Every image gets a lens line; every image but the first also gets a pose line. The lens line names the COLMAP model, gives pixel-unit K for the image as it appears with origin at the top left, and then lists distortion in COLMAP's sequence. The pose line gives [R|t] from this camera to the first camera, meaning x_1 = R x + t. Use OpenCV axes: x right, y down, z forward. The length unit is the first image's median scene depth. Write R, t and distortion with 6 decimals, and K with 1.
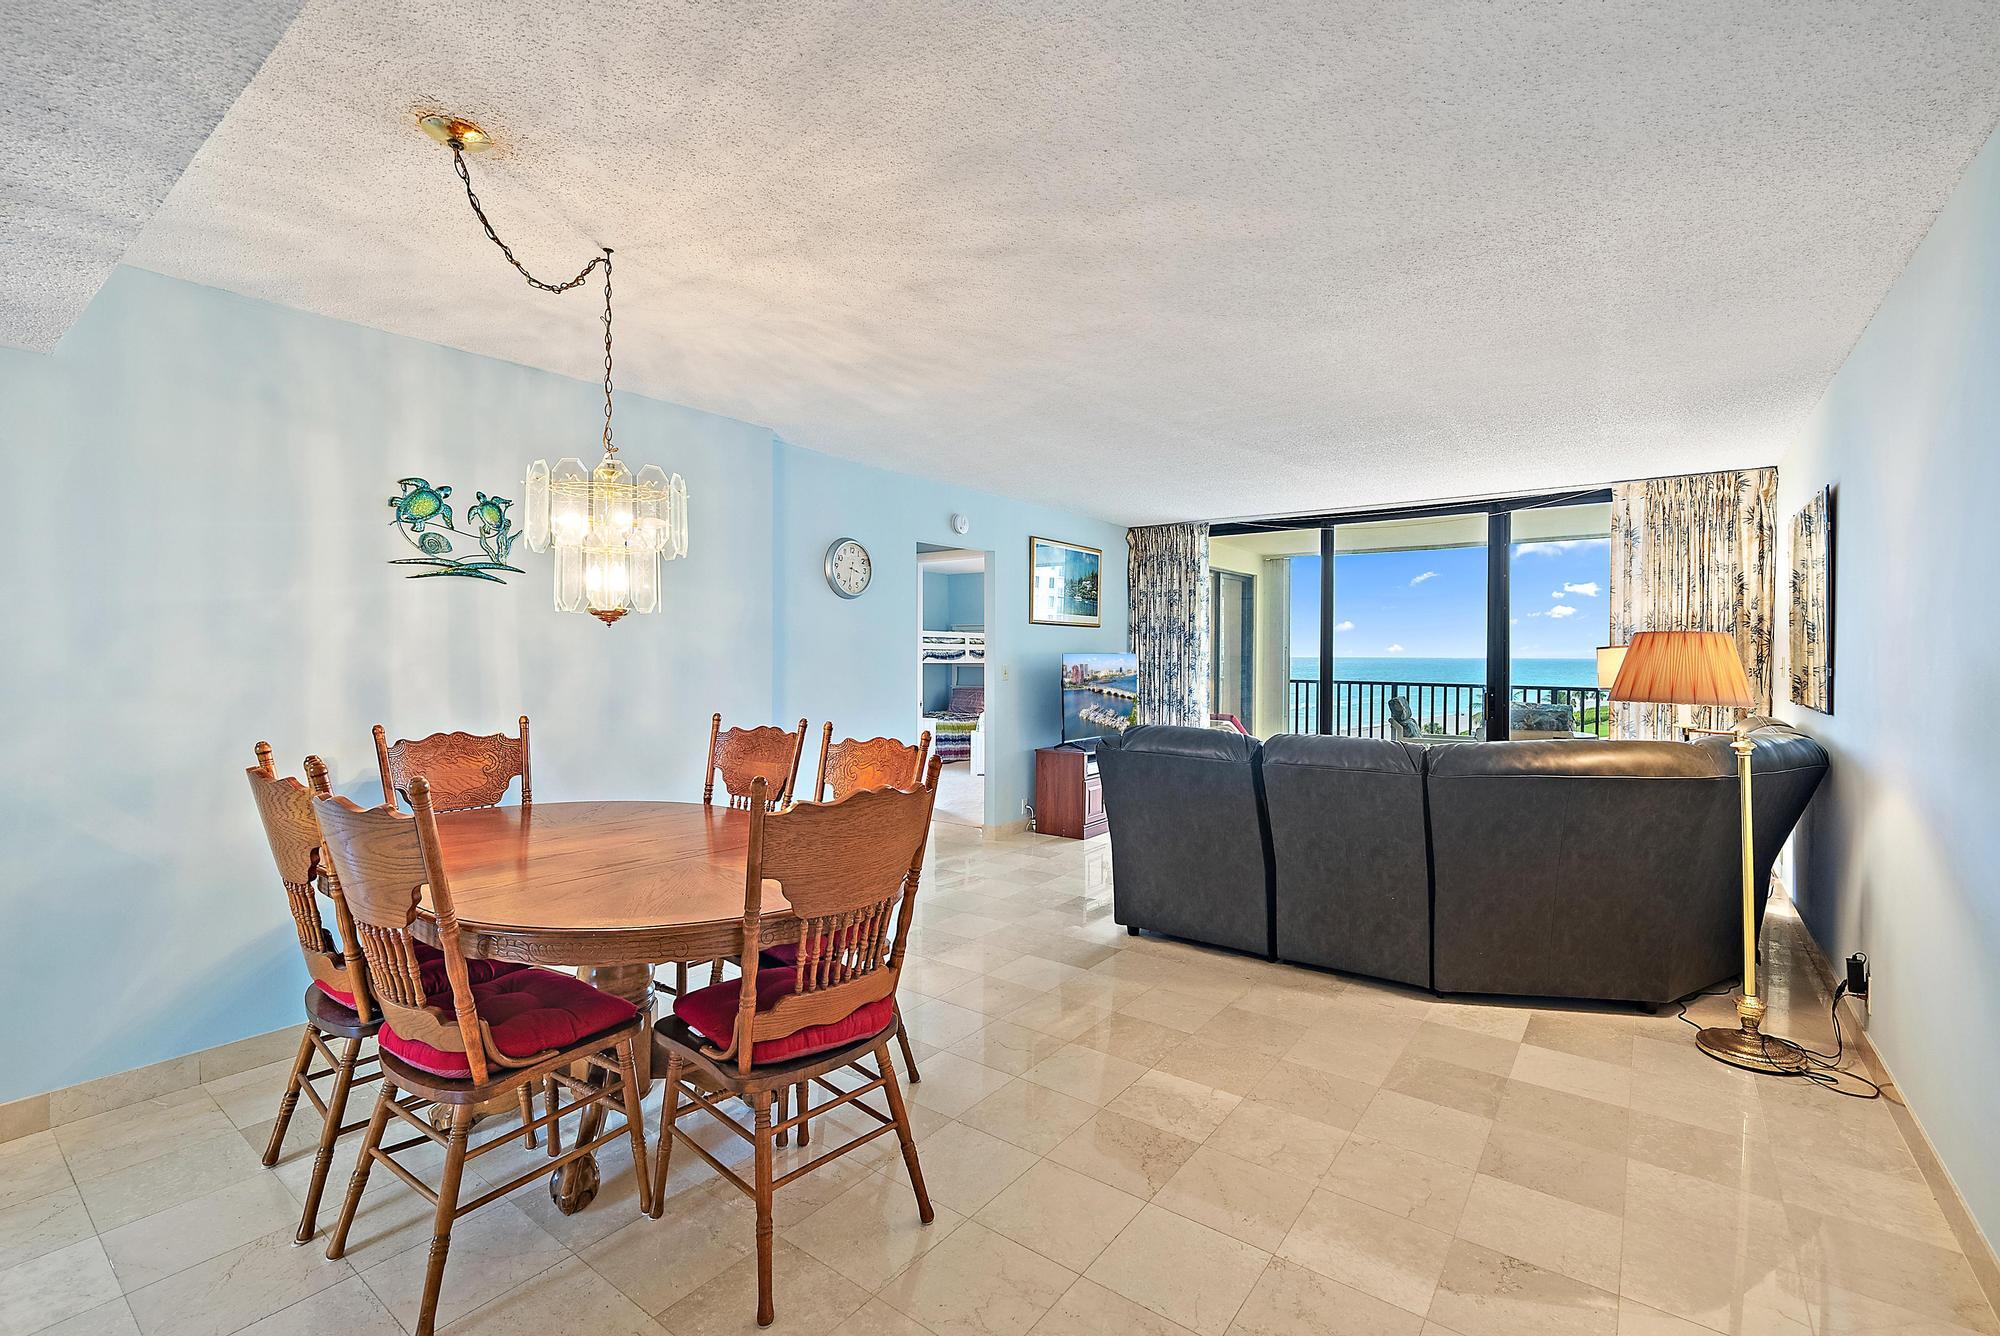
lens RADIAL K [[914.1, 0, 1003.9], [0, 914.1, 663.1], [0, 0, 1]] dist [-0.004006, 0.000152]
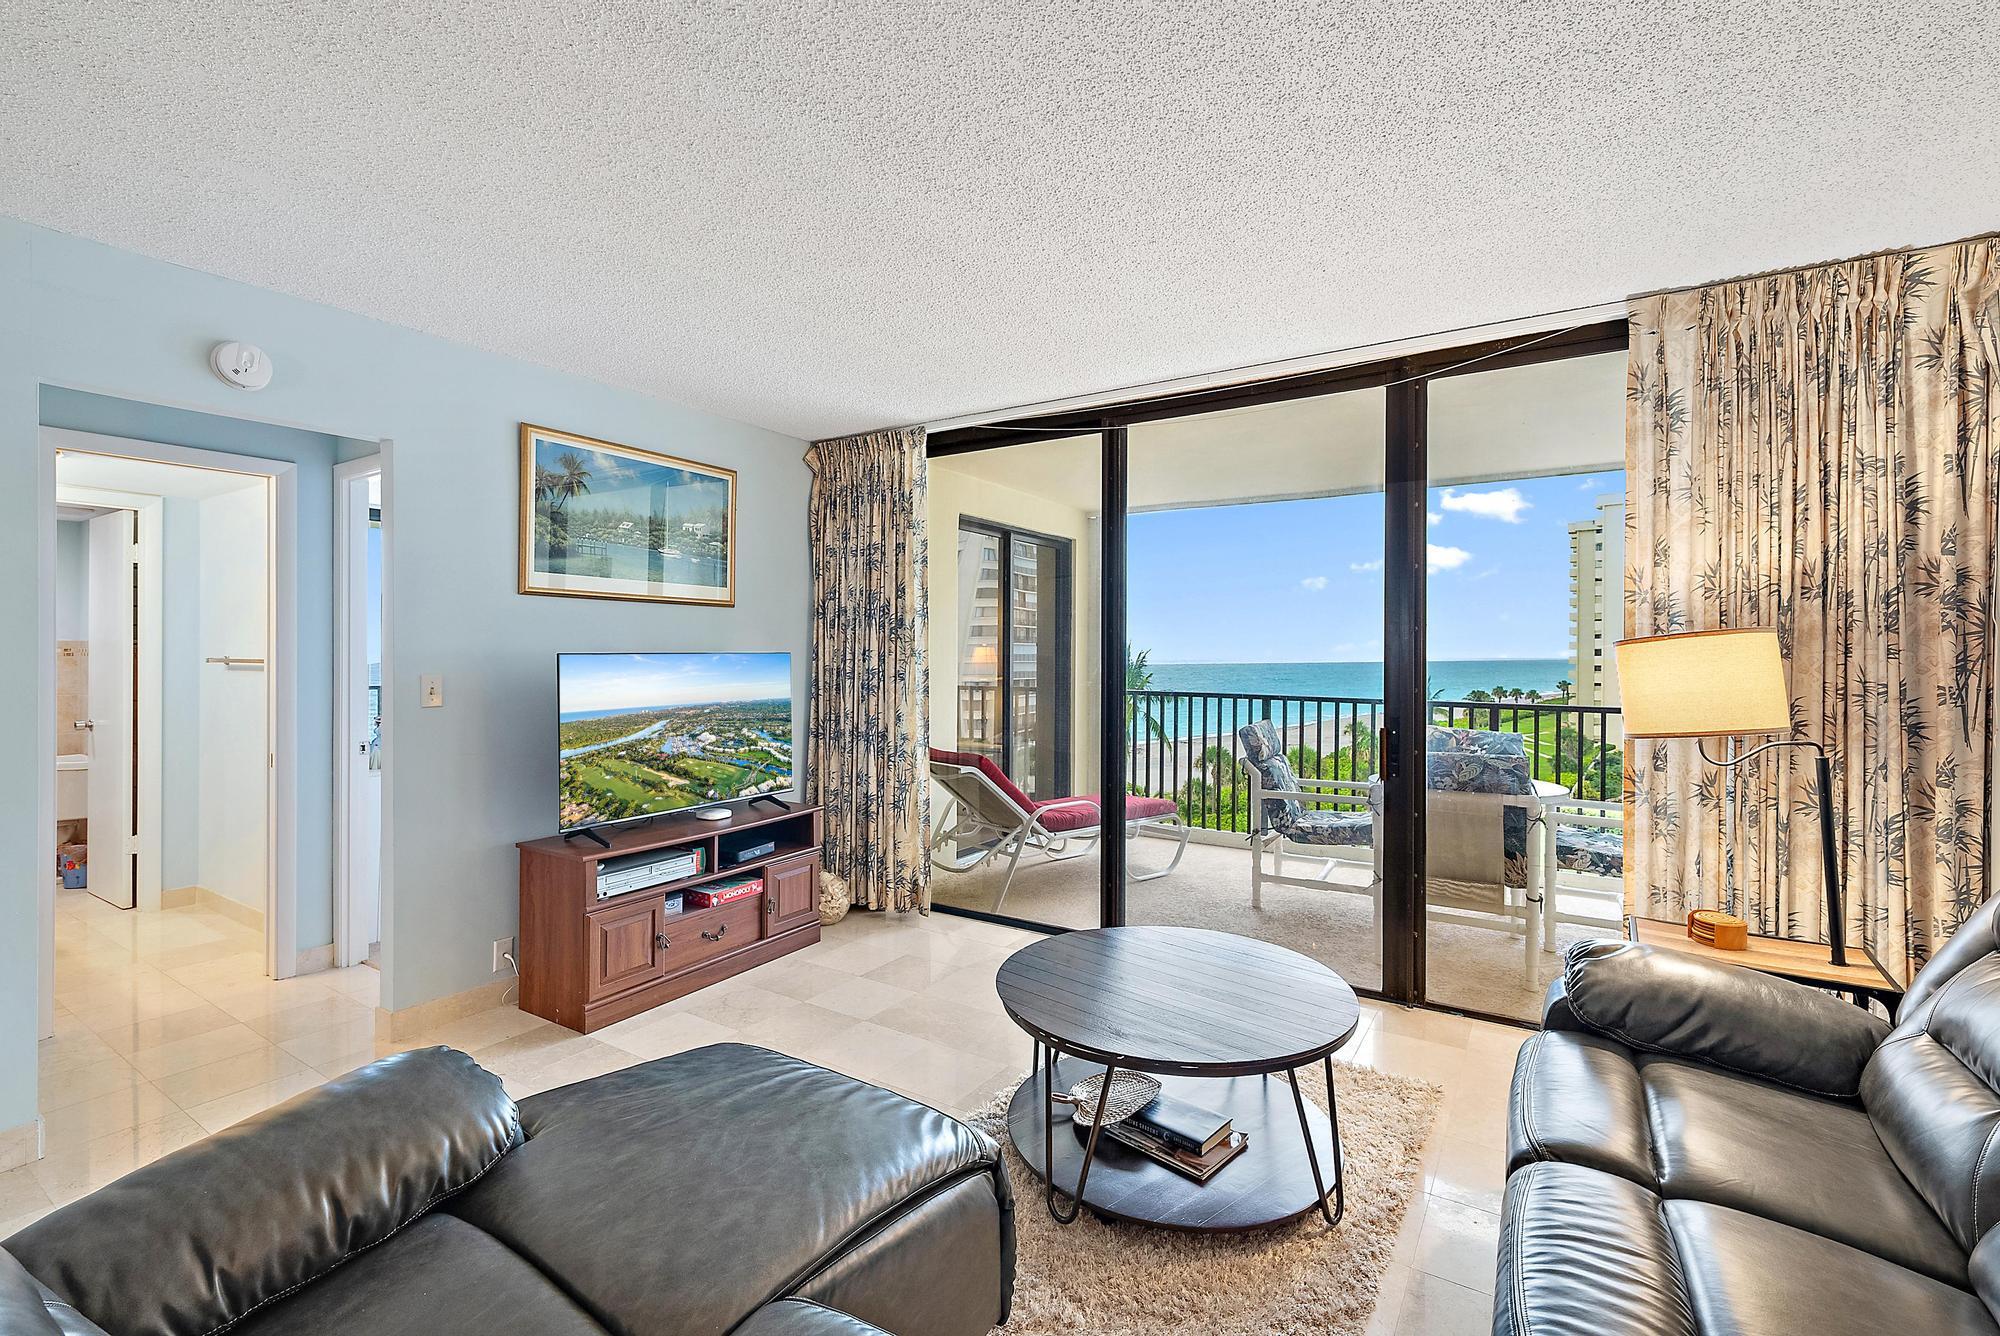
lens RADIAL K [[914.1, 0, 1013.5], [0, 914.1, 661.0], [0, 0, 1]] dist [-0.004006, 0.000152]
pose [[0.997099, -0.001010, 0.076107, 0.306687], [0.001063, 0.999999, -0.000656, -0.006493], [-0.076107, 0.000735, 0.997099, 0.546273]]
